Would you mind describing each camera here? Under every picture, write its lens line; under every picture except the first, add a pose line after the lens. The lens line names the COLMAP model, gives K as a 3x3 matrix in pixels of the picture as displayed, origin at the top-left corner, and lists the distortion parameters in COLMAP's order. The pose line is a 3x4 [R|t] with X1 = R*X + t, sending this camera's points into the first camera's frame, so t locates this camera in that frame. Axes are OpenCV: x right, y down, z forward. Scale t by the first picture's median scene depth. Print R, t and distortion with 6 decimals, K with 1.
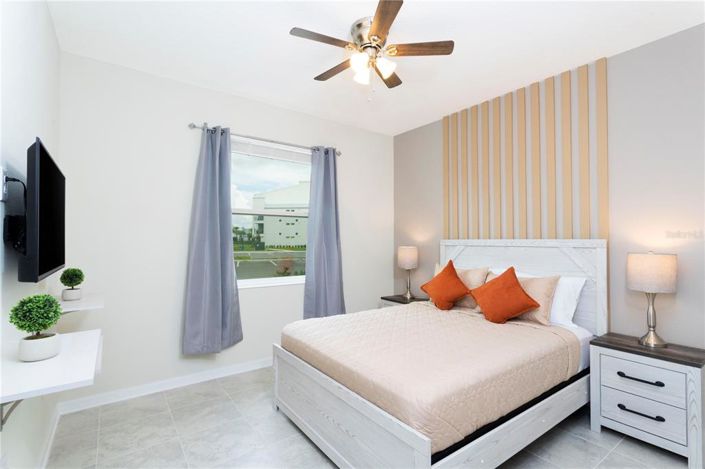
lens RADIAL K [[337.8, 0, 352.5], [0, 337.8, 234.5], [0, 0, 1]] dist [-0.017728, 0.000234]
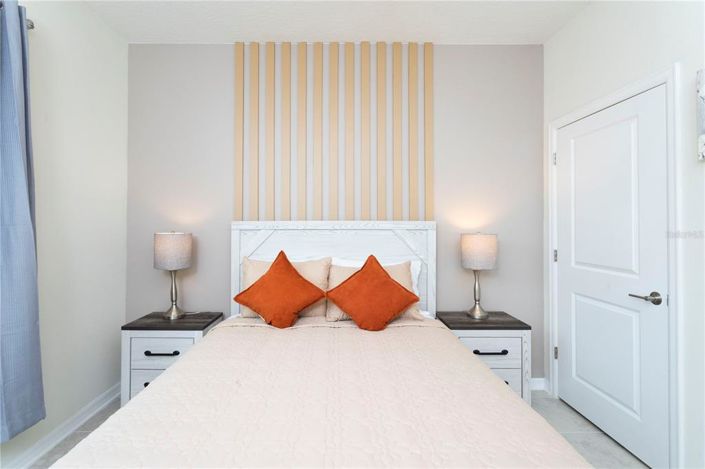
lens RADIAL K [[347.6, 0, 352.0], [0, 347.6, 217.3], [0, 0, 1]] dist [0.005728, 0.000626]
pose [[0.578077, 0.010197, 0.815919, -0.236093], [-0.014605, 0.999891, -0.002149, 0.007769], [-0.815852, -0.010674, 0.578163, 0.548286]]
